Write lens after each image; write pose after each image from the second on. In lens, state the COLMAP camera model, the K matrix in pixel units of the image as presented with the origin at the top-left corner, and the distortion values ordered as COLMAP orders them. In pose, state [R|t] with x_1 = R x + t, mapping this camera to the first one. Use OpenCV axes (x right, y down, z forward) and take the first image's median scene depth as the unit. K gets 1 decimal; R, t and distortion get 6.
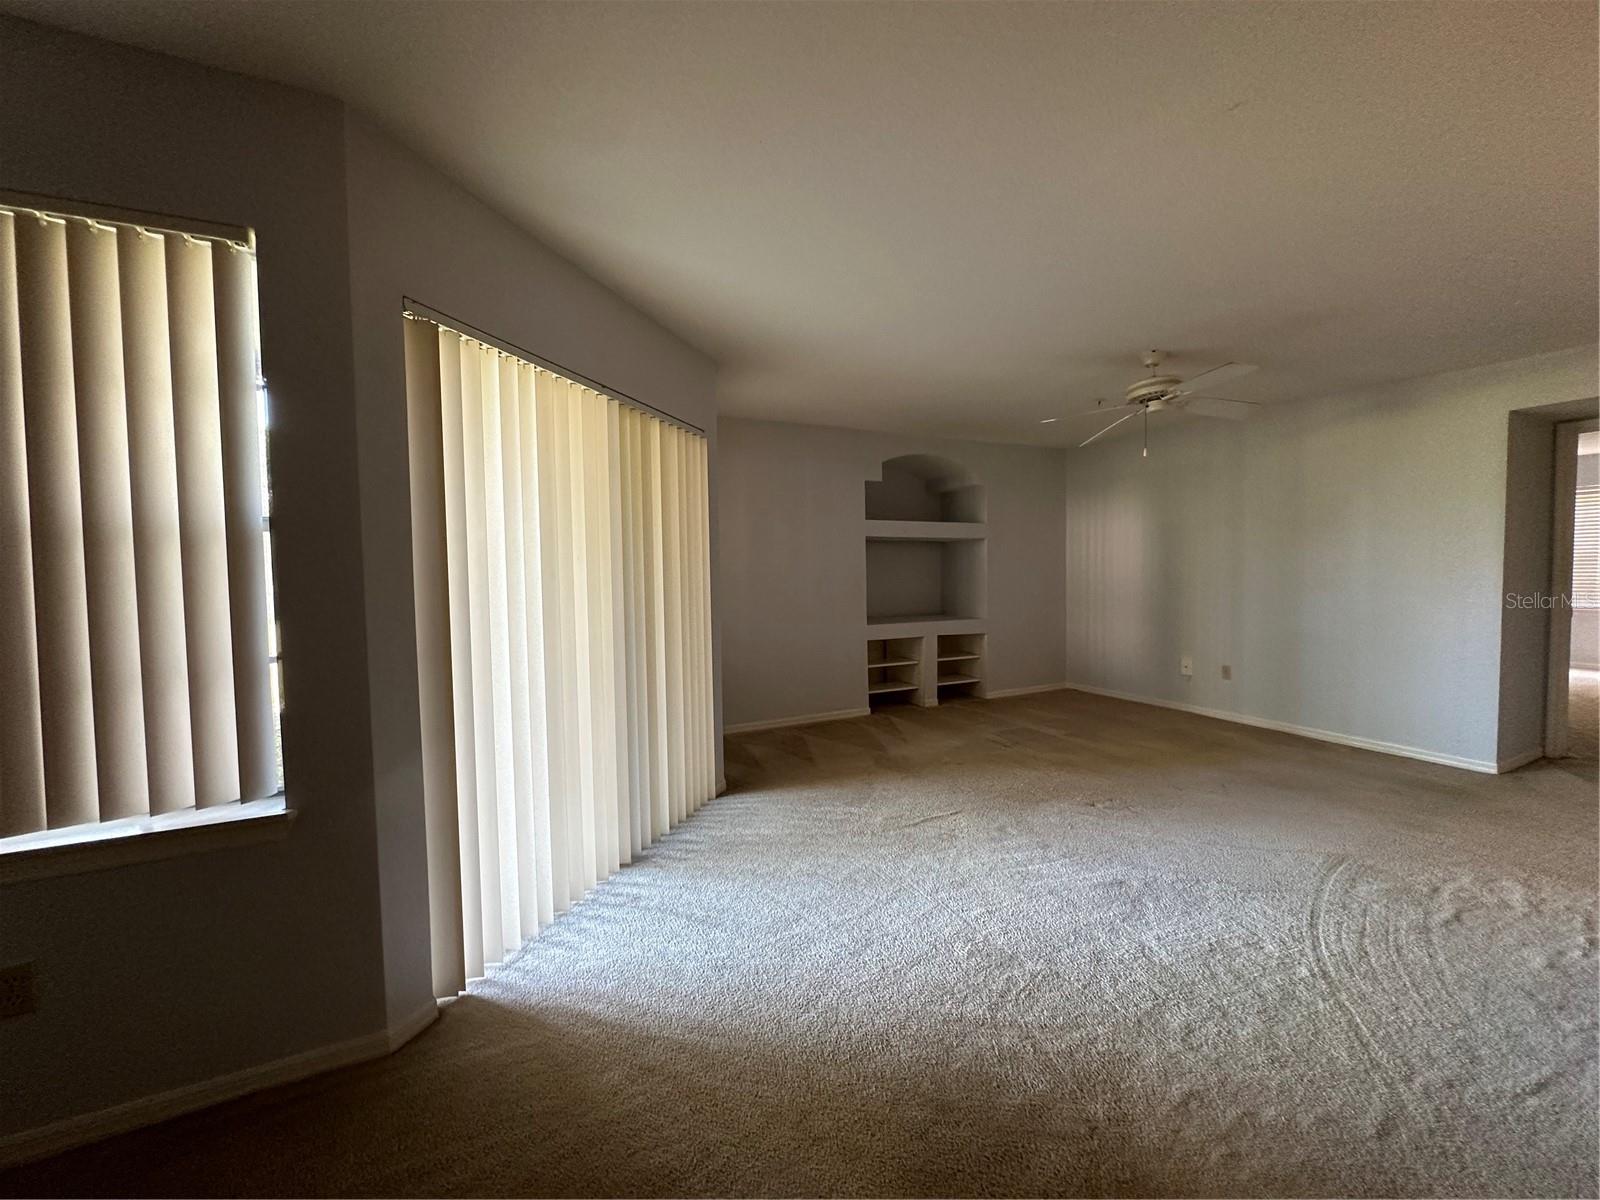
lens RADIAL K [[640.3, 0, 800.0], [0, 640.3, 600.0], [0, 0, 1]] dist [0.001073, -0.000064]
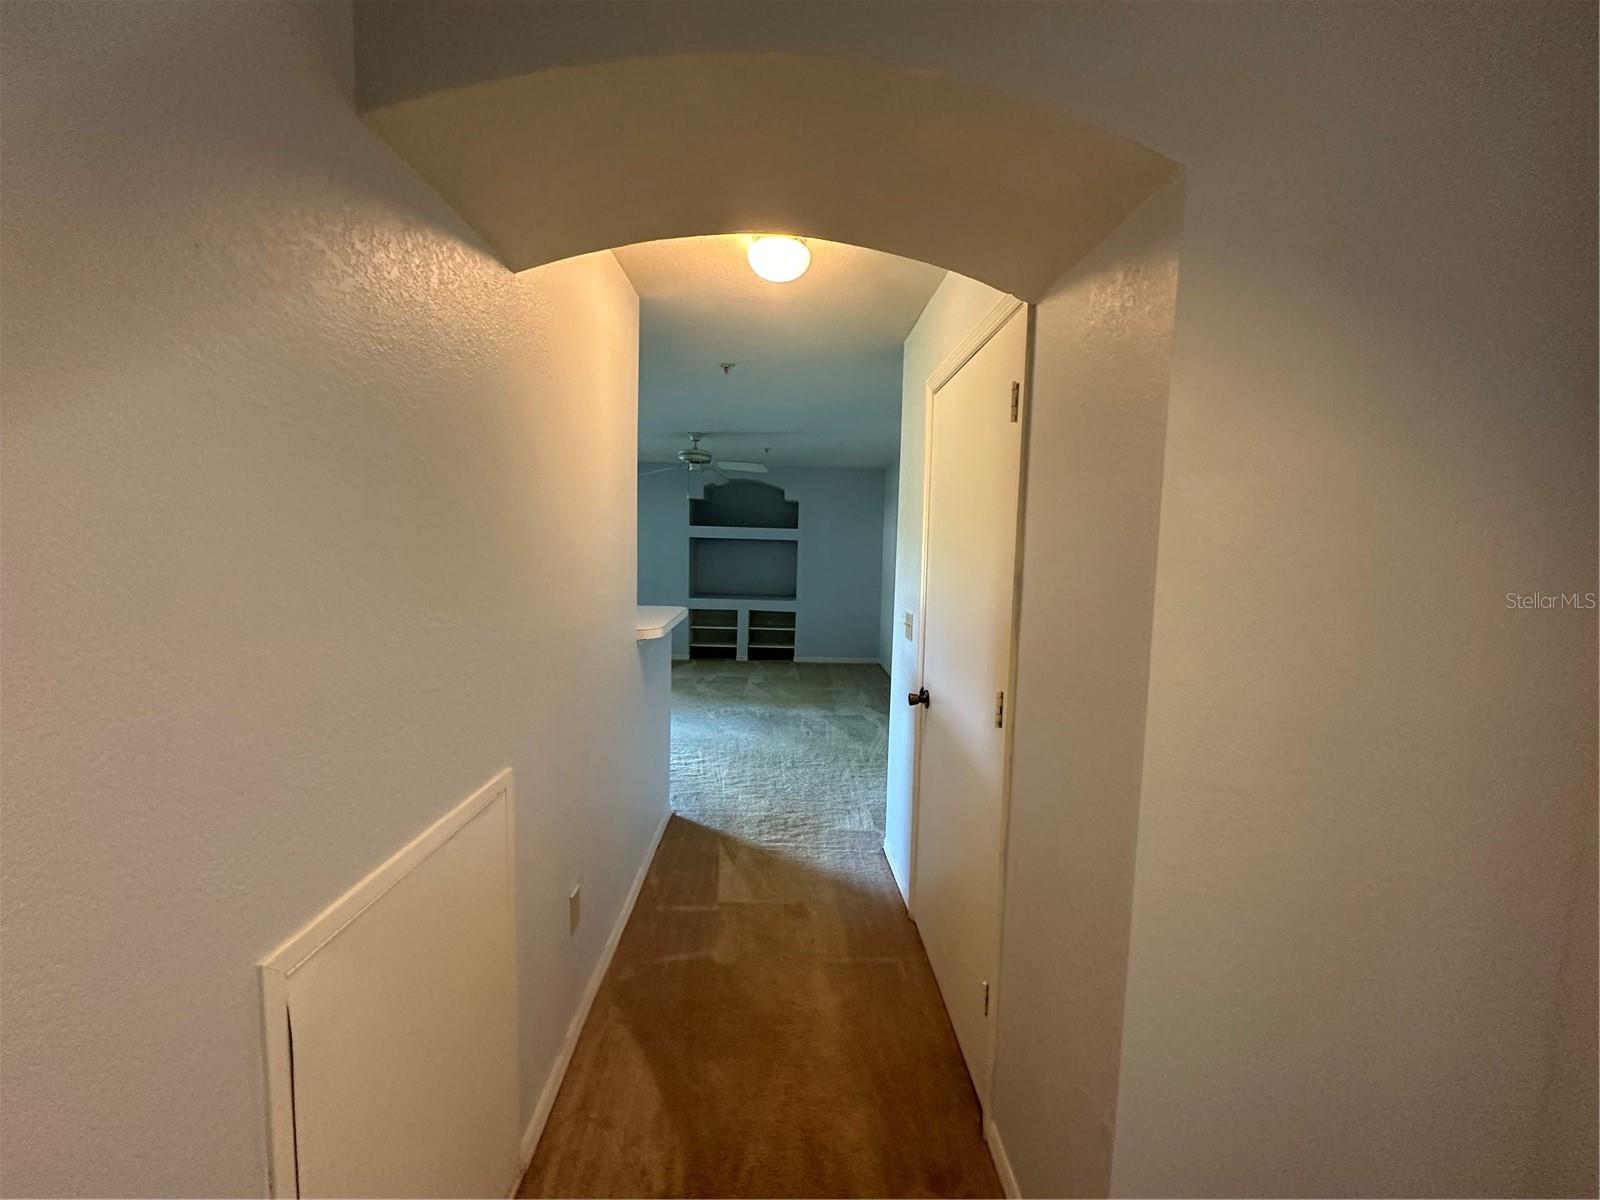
lens RADIAL K [[640.3, 0, 800.0], [0, 640.3, 600.0], [0, 0, 1]] dist [0.001073, -0.000064]
pose [[0.904008, 0.070587, -0.421648, 0.941520], [-0.055659, 0.997313, 0.047625, -0.040582], [0.423876, -0.019585, 0.905508, -0.210215]]
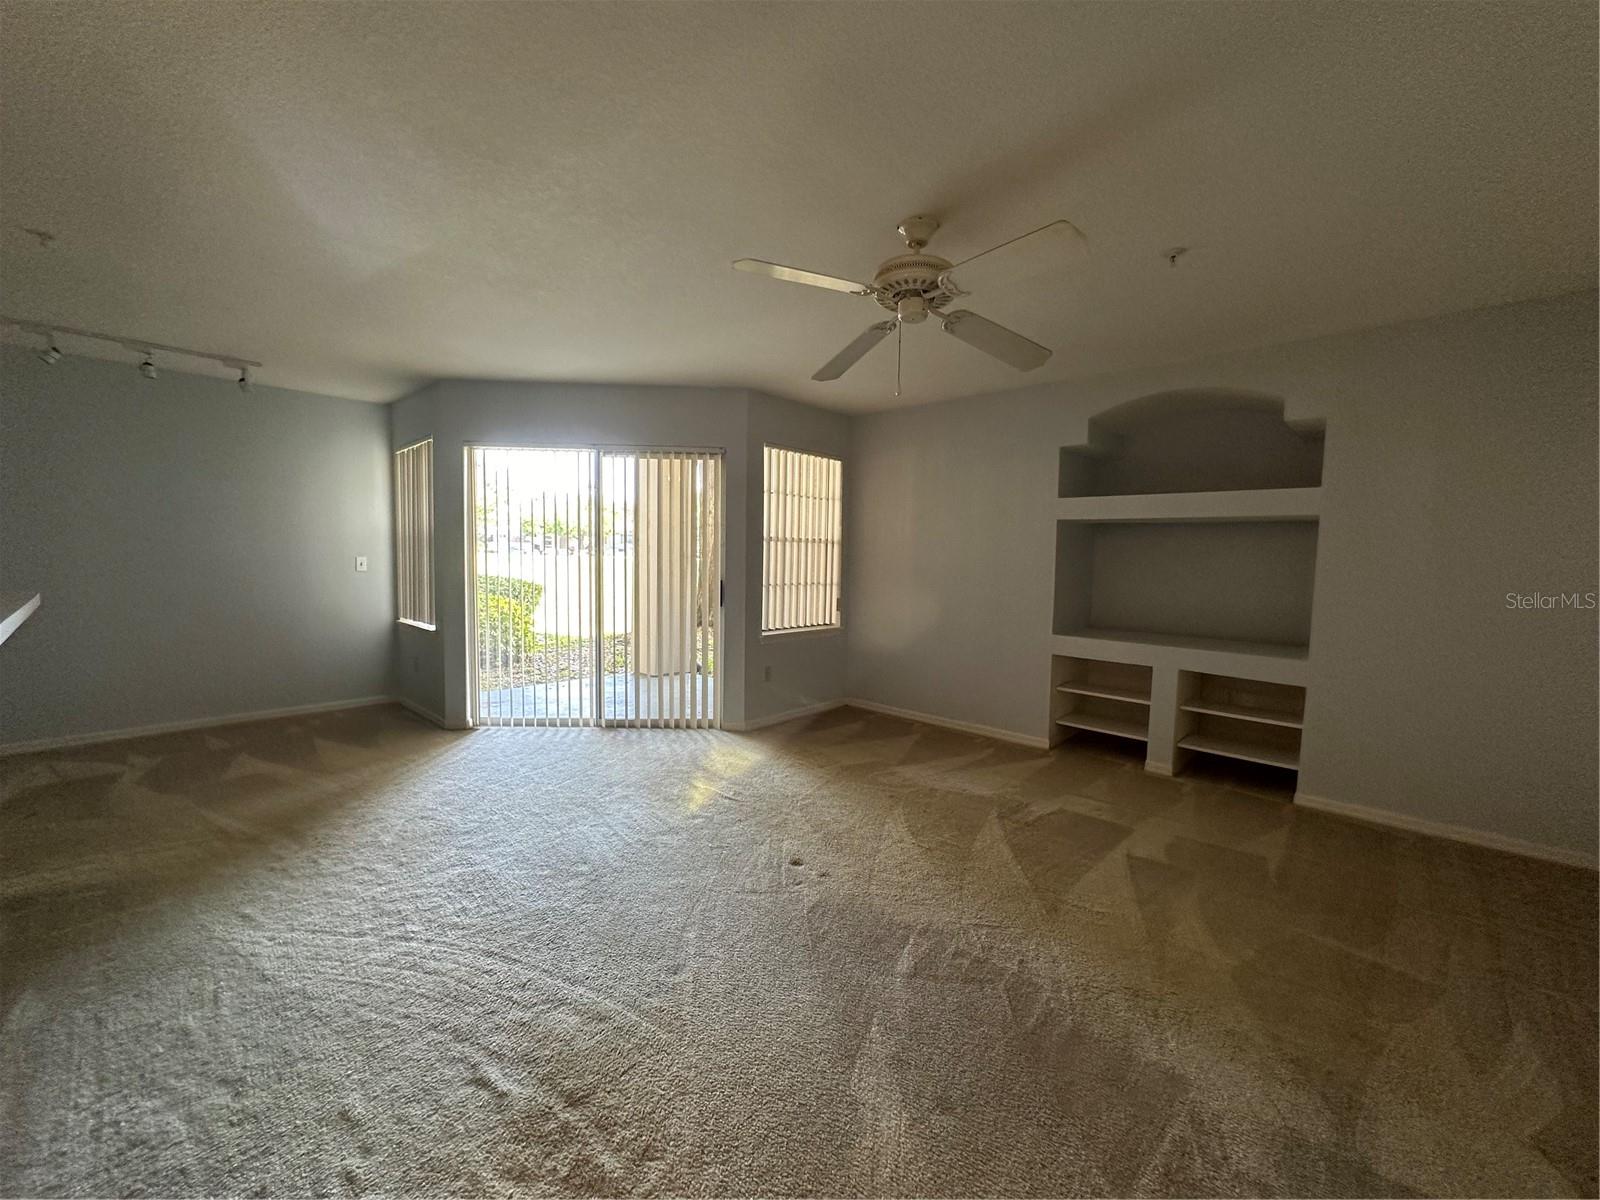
lens RADIAL K [[640.3, 0, 800.0], [0, 640.3, 600.0], [0, 0, 1]] dist [0.001073, -0.000064]
pose [[0.350236, 0.084994, -0.932797, 0.714805], [-0.068845, 0.995517, 0.064860, -0.031447], [0.934128, 0.041502, 0.354517, 0.434644]]
